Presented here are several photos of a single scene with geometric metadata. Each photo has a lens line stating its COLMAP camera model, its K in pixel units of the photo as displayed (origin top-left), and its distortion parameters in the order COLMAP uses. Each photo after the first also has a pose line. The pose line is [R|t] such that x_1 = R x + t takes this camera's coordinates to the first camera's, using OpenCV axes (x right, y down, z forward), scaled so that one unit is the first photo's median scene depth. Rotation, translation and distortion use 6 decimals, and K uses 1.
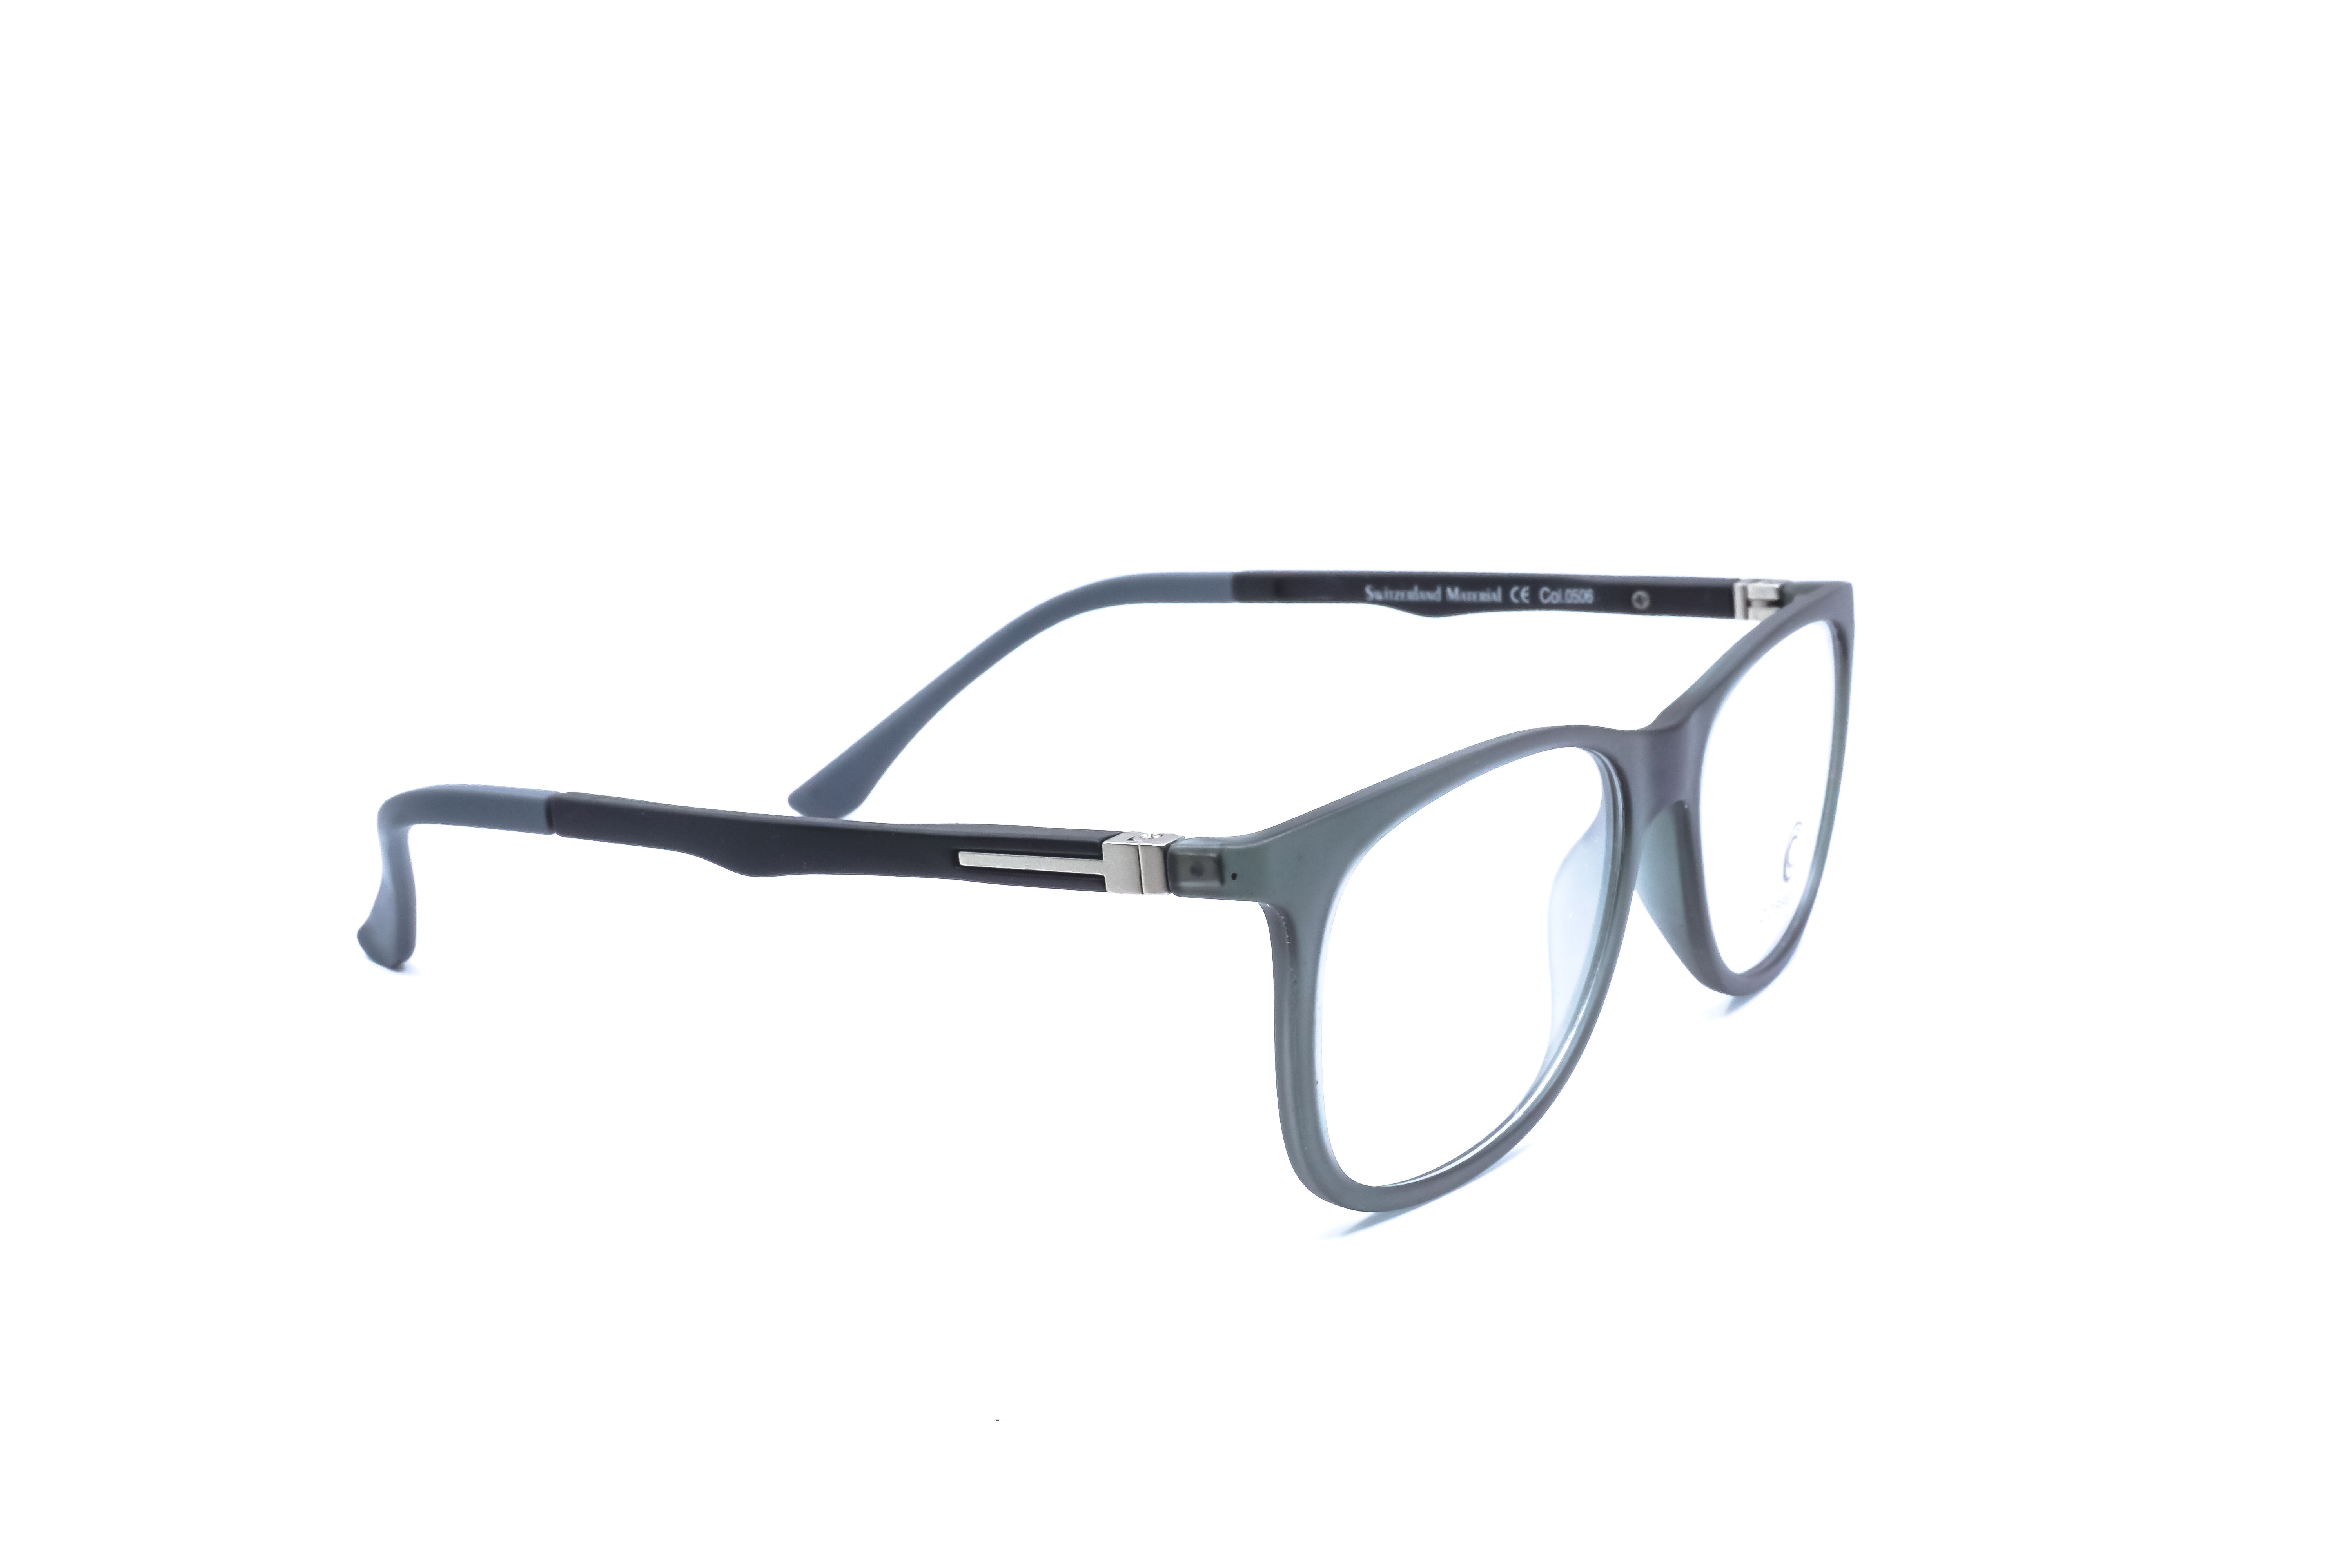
lens RADIAL K [[3397.4, 0, 1164.5], [0, 3397.4, 788.3], [0, 0, 1]] dist [0.019114, 0.000000]
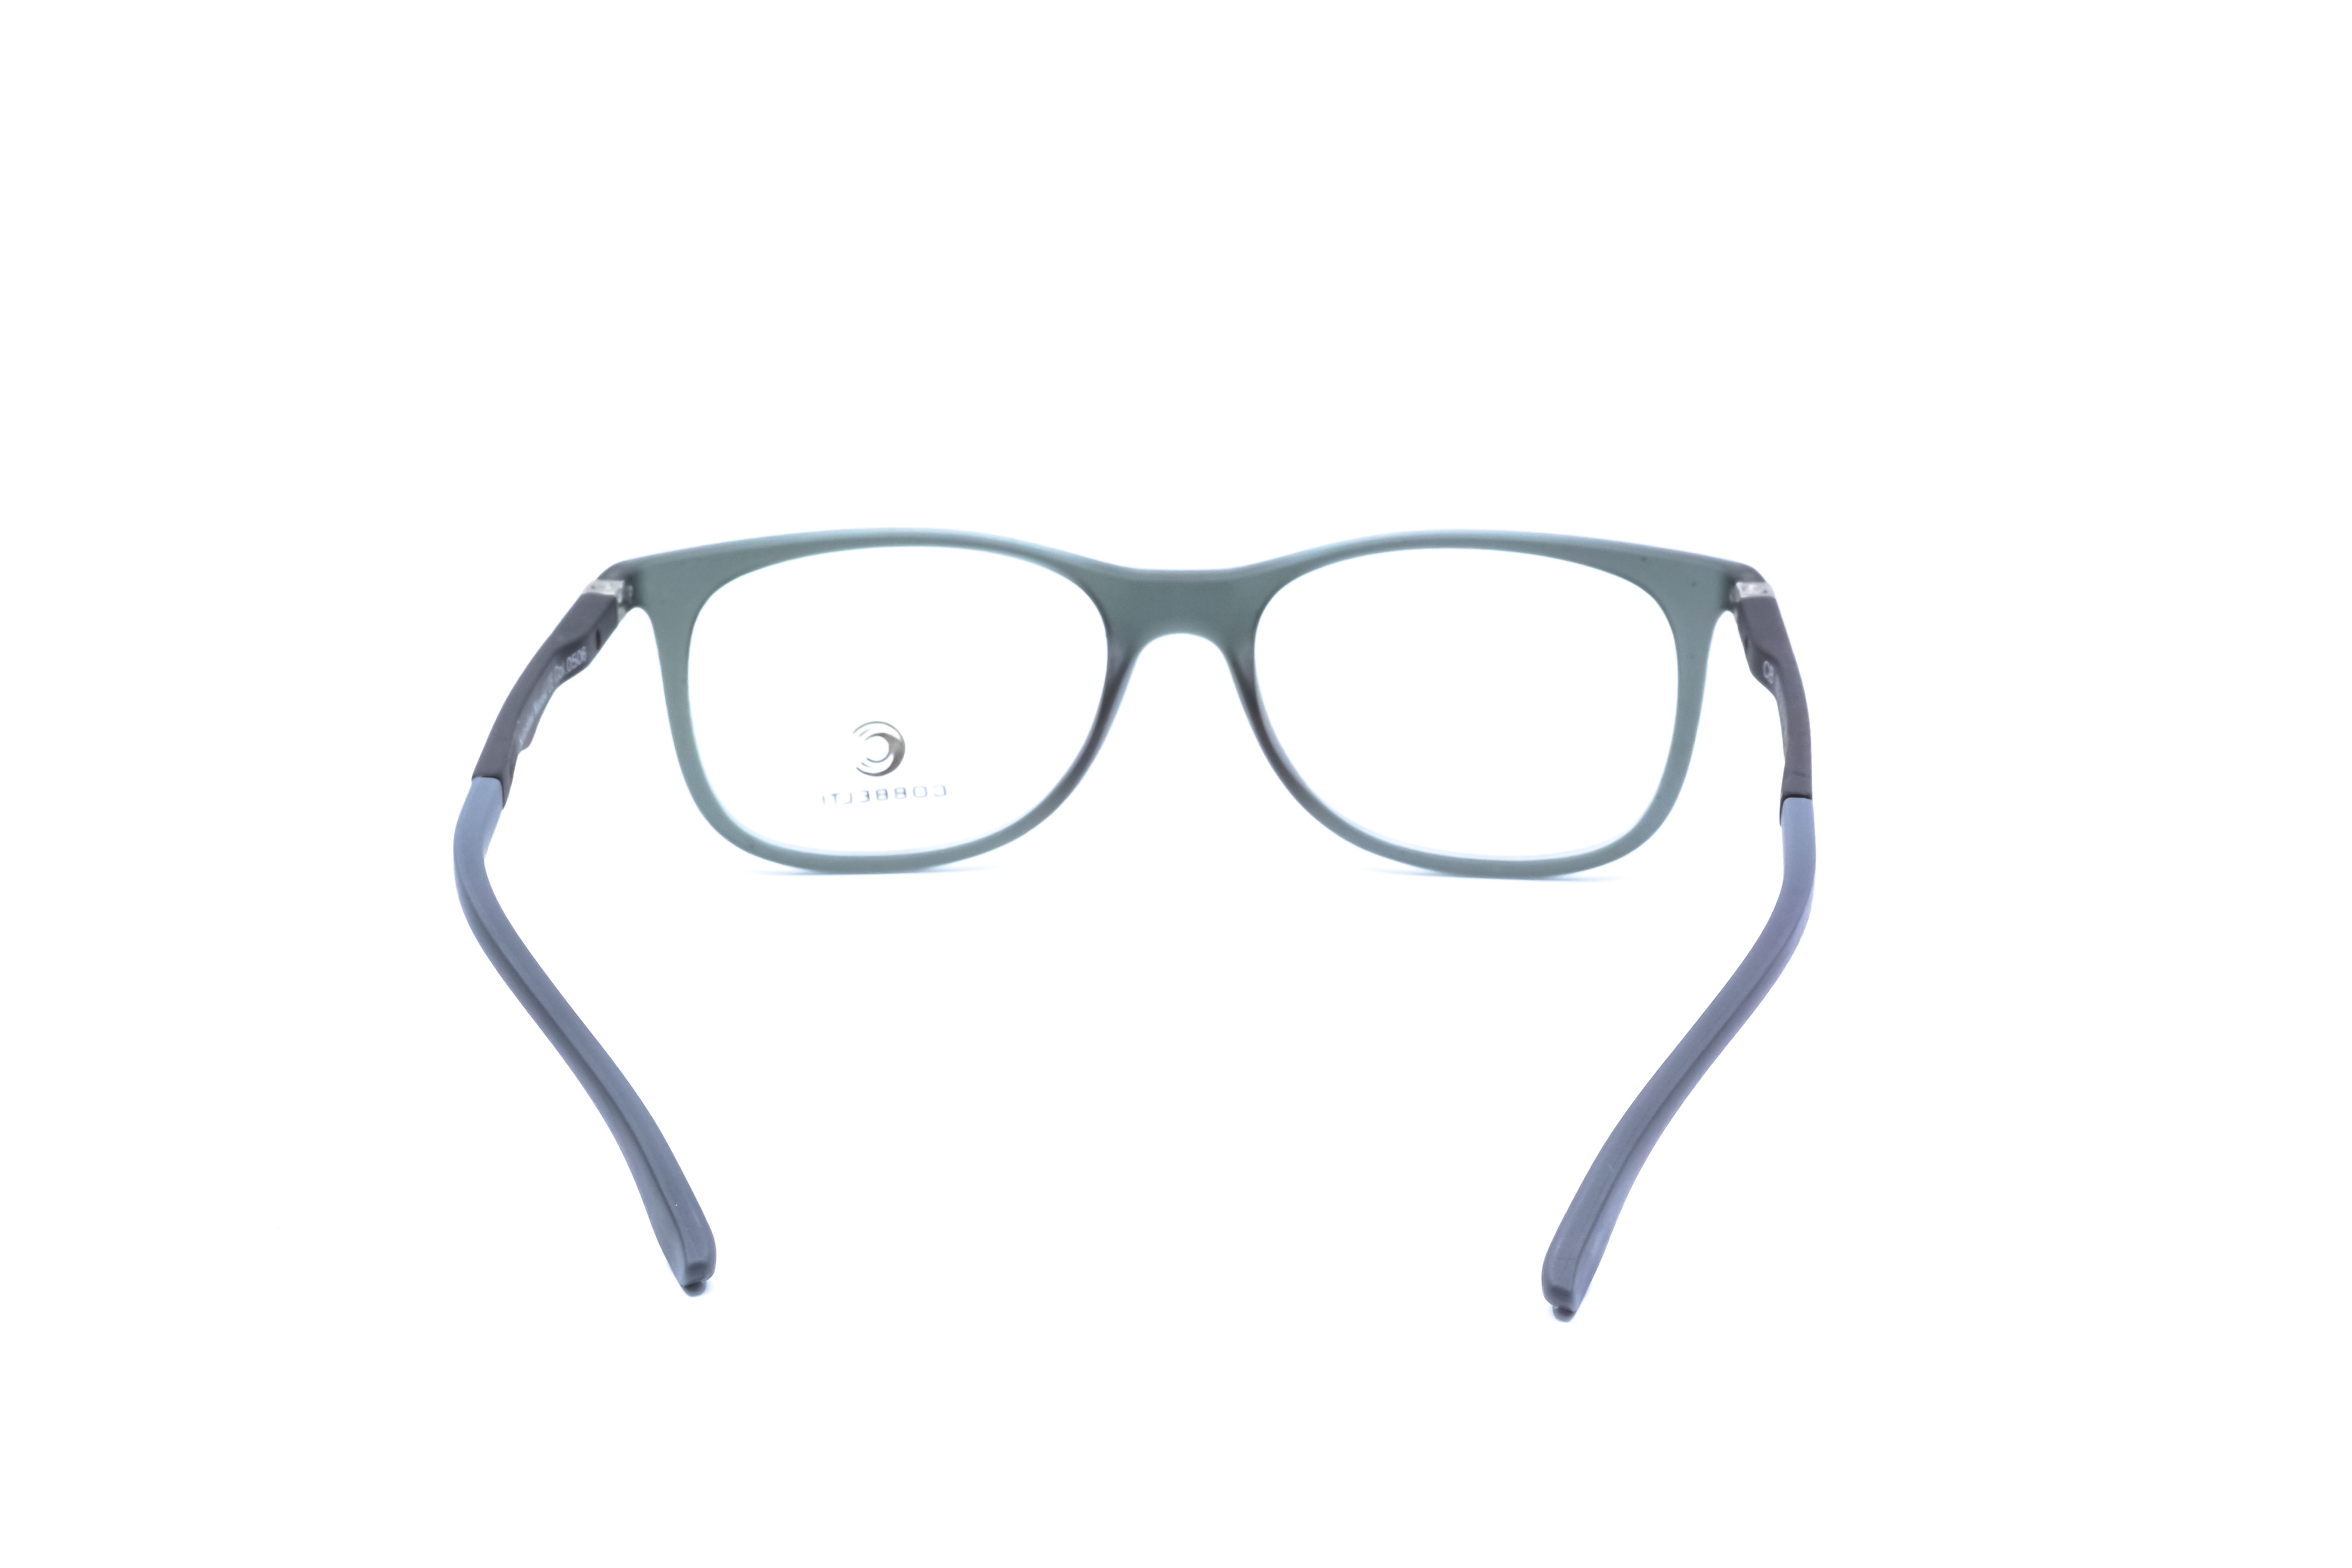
lens RADIAL K [[3397.4, 0, 1171.5], [0, 3397.4, 790.0], [0, 0, 1]] dist [0.019114, 0.000000]
pose [[-0.500109, -0.205908, 0.841126, -0.734152], [0.222750, 0.908047, 0.354731, -0.312896], [-0.836823, 0.364765, -0.408257, 1.250121]]
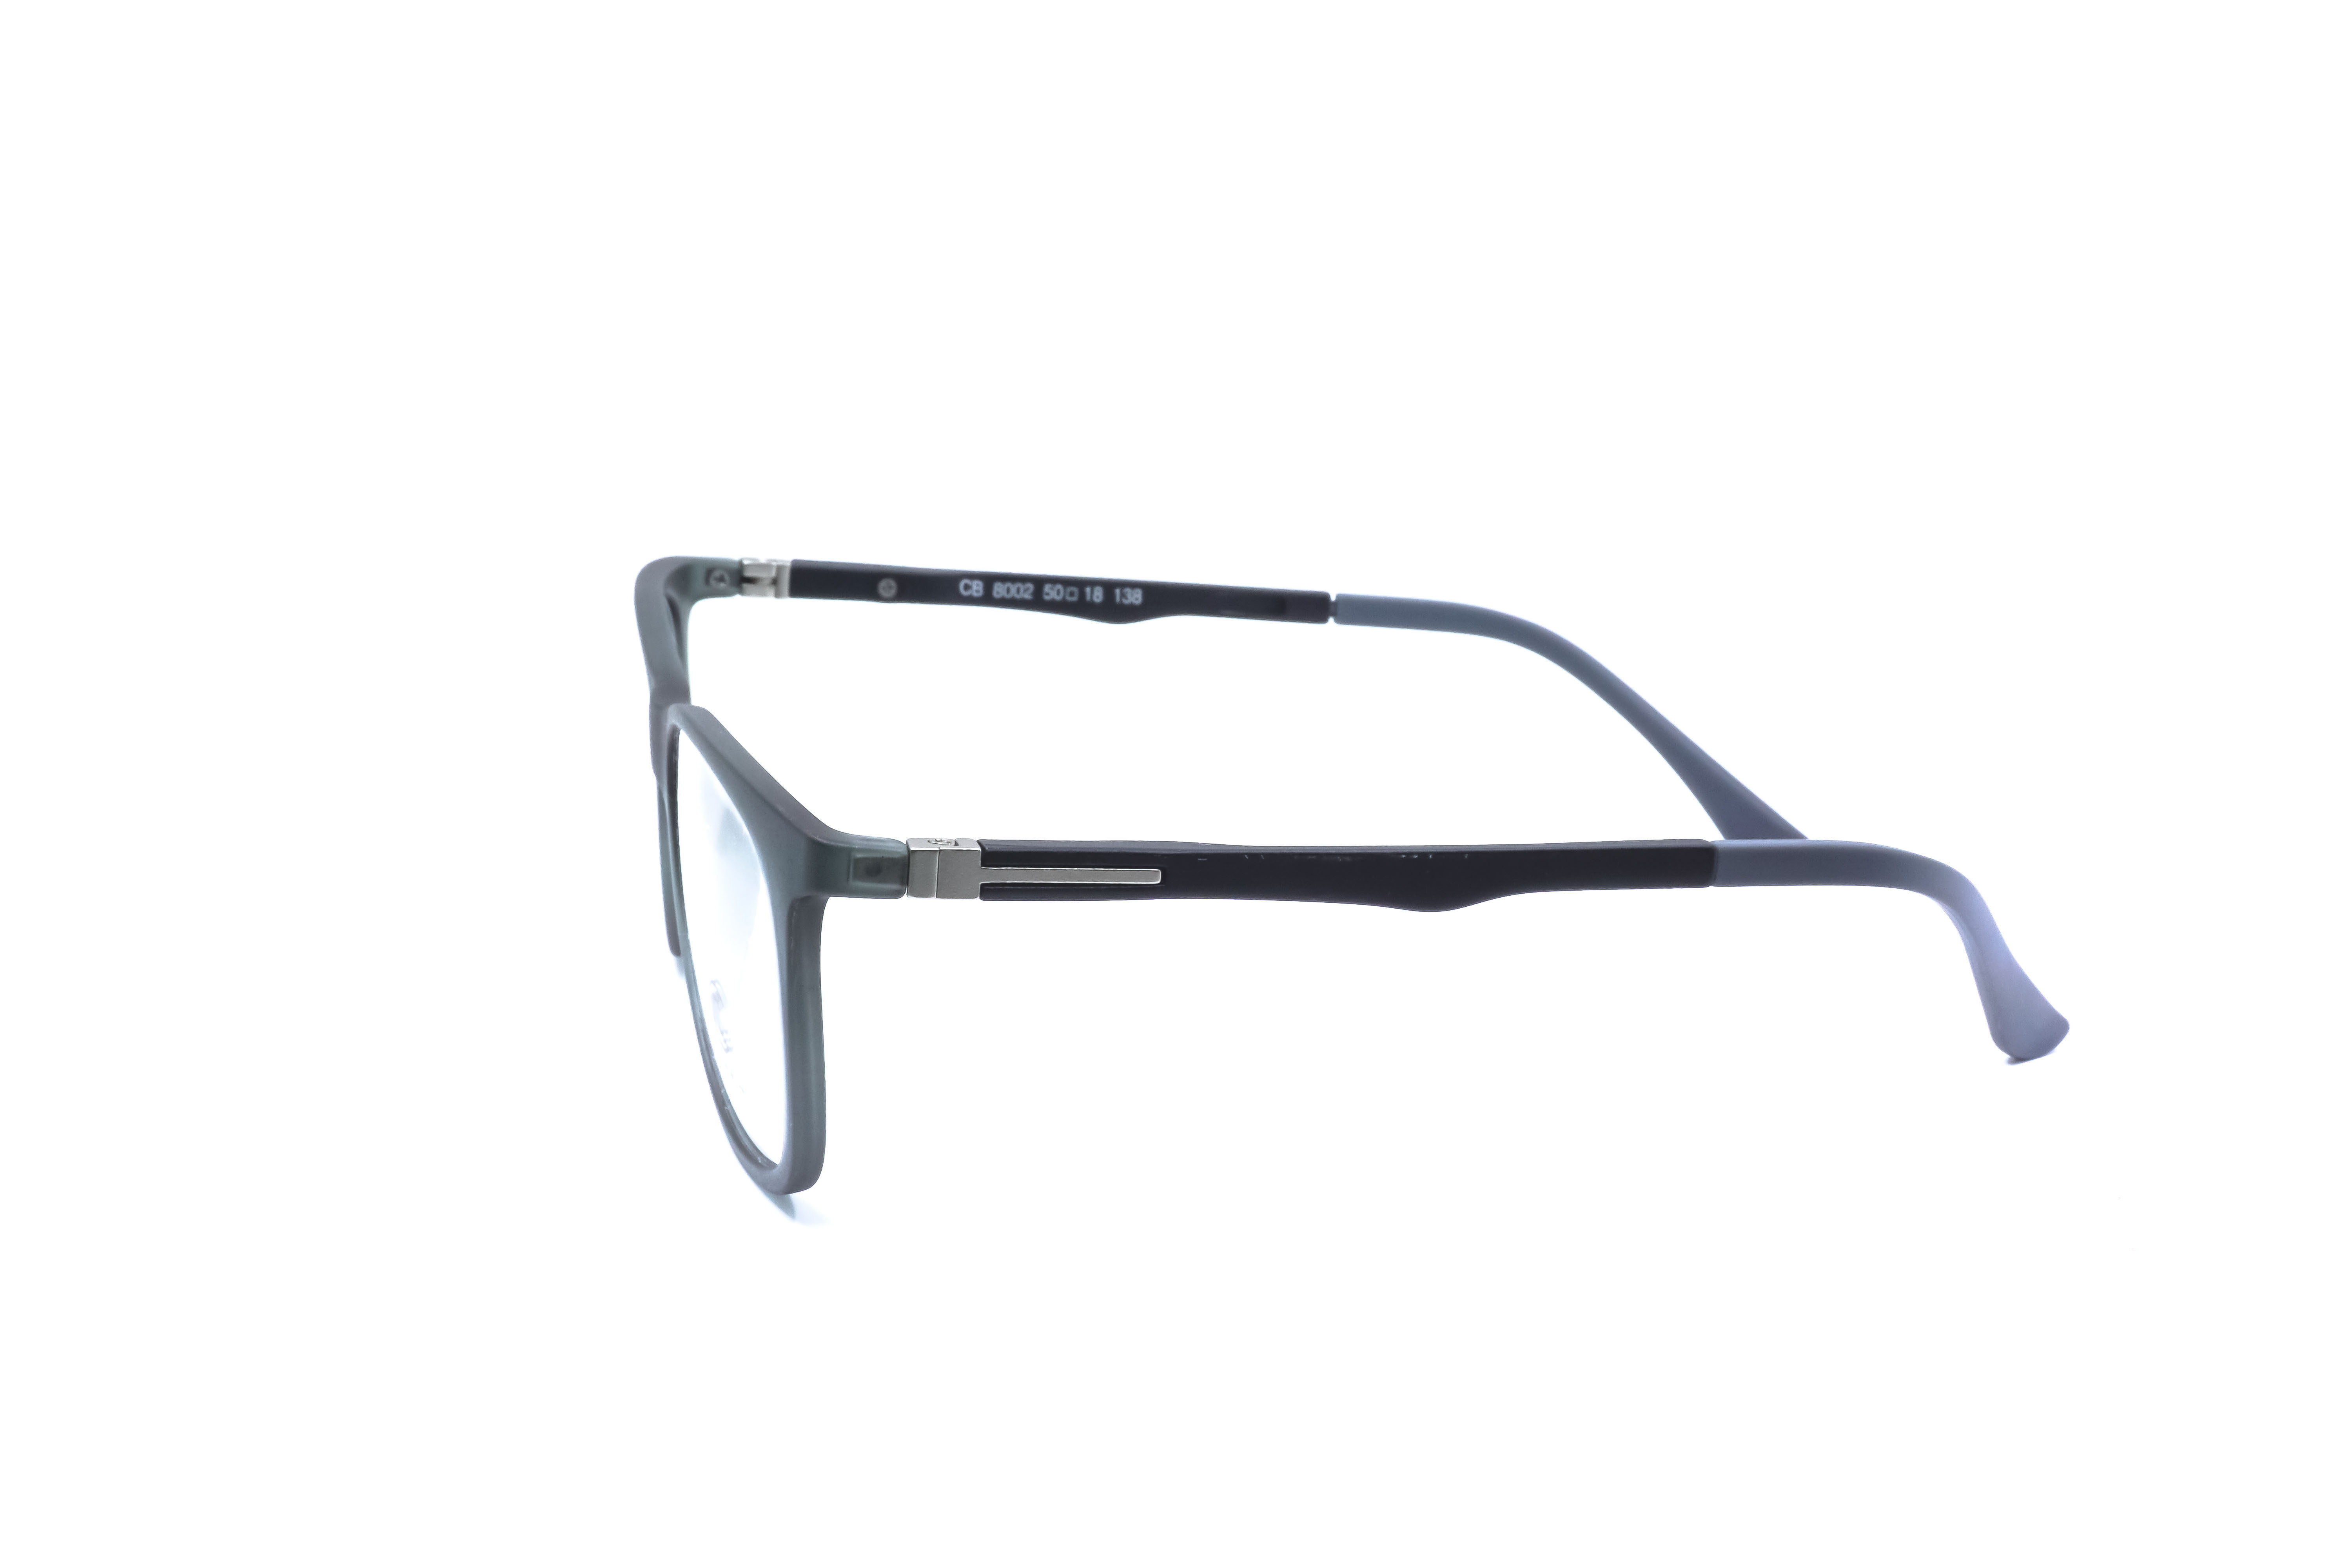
lens RADIAL K [[3397.4, 0, 1189.1], [0, 3397.4, 784.3], [0, 0, 1]] dist [0.019114, 0.000000]
pose [[-0.702651, 0.185595, -0.686904, 0.611011], [-0.168028, 0.894798, 0.413646, -0.366222], [0.691411, 0.406068, -0.597545, 1.415885]]
